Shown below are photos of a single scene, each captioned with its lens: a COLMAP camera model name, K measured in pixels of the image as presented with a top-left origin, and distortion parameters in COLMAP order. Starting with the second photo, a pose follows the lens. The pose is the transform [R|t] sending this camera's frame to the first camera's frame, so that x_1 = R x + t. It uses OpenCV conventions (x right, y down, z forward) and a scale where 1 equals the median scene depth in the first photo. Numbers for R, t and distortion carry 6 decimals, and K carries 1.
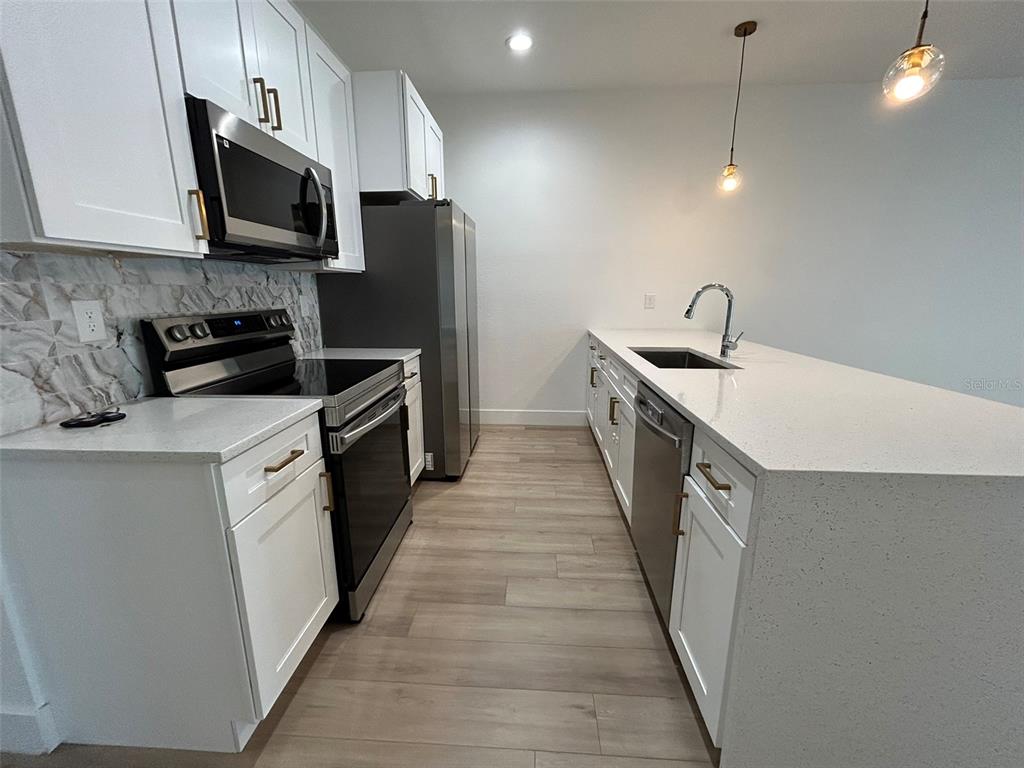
lens RADIAL K [[412.2, 0, 510.4], [0, 412.2, 382.7], [0, 0, 1]] dist [0.003933, 0.000319]
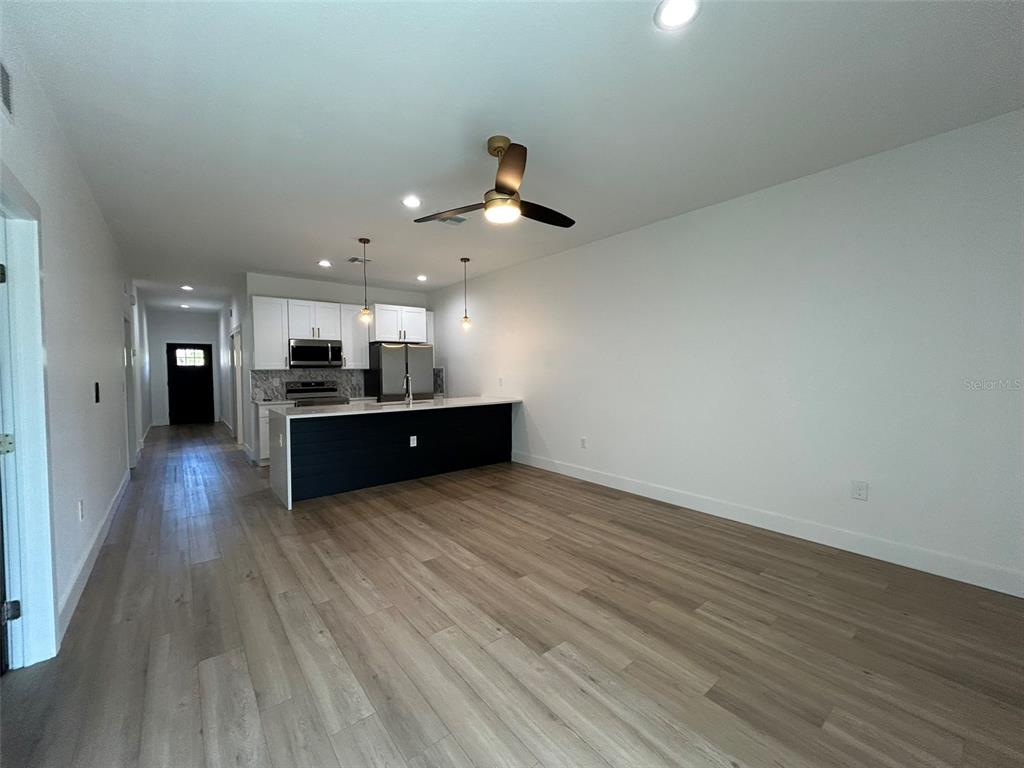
lens RADIAL K [[412.2, 0, 508.4], [0, 412.2, 386.6], [0, 0, 1]] dist [0.003933, 0.000319]
pose [[0.675069, 0.030484, -0.737125, 4.138422], [-0.157766, 0.981998, -0.103873, -0.013727], [0.720689, 0.186415, 0.667726, -0.292808]]
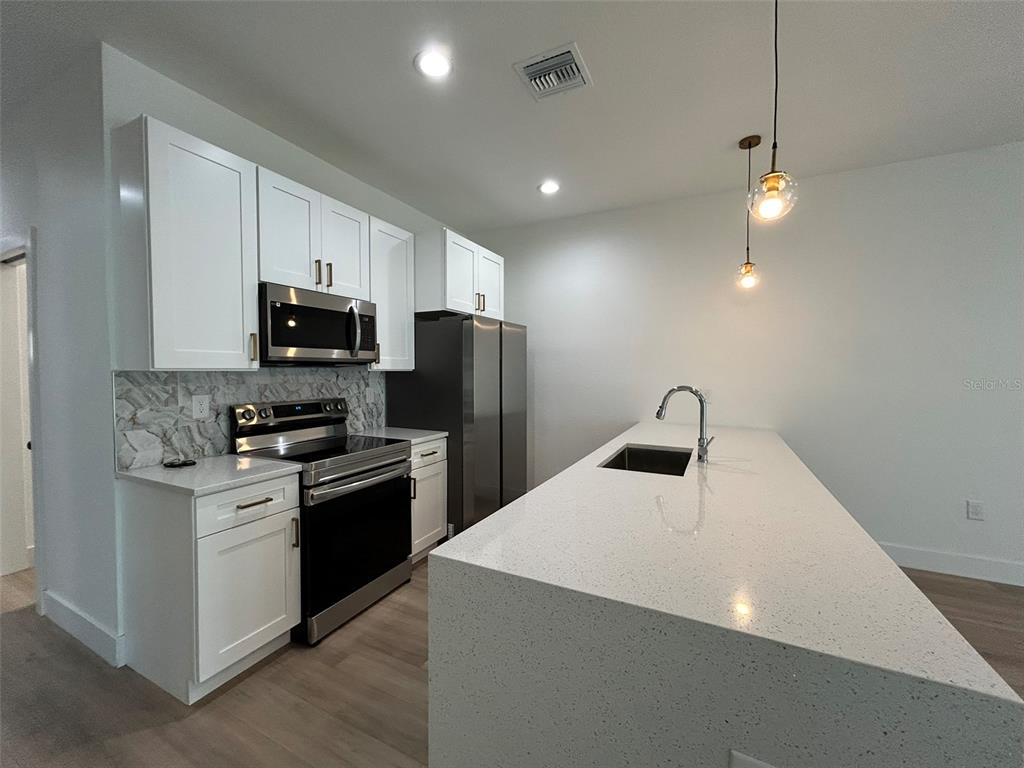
lens RADIAL K [[412.2, 0, 509.3], [0, 412.2, 384.4], [0, 0, 1]] dist [0.003933, 0.000319]
pose [[0.917845, 0.017269, -0.396563, 0.764465], [-0.091627, 0.981289, -0.169339, -0.057565], [0.386218, 0.191763, 0.902254, -0.076233]]
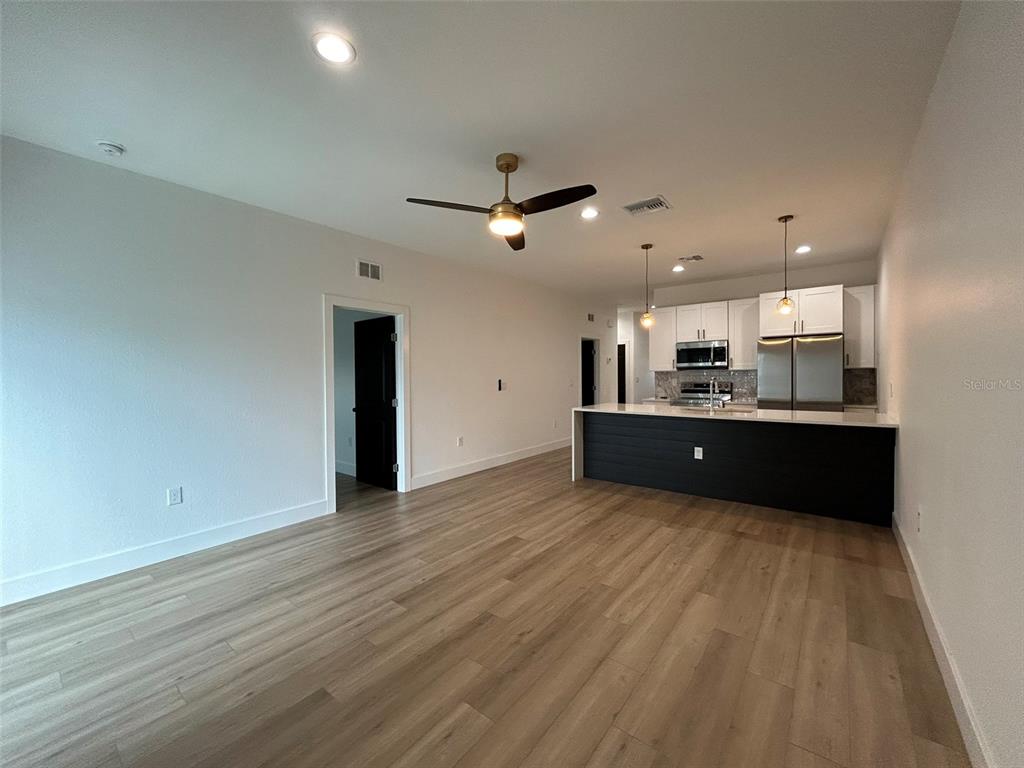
lens RADIAL K [[412.2, 0, 513.3], [0, 412.2, 385.7], [0, 0, 1]] dist [0.003933, 0.000319]
pose [[-0.566684, 0.034666, -0.823205, 4.344951], [-0.168651, 0.973080, 0.157075, -0.546851], [0.806490, 0.227846, -0.545583, 2.045544]]
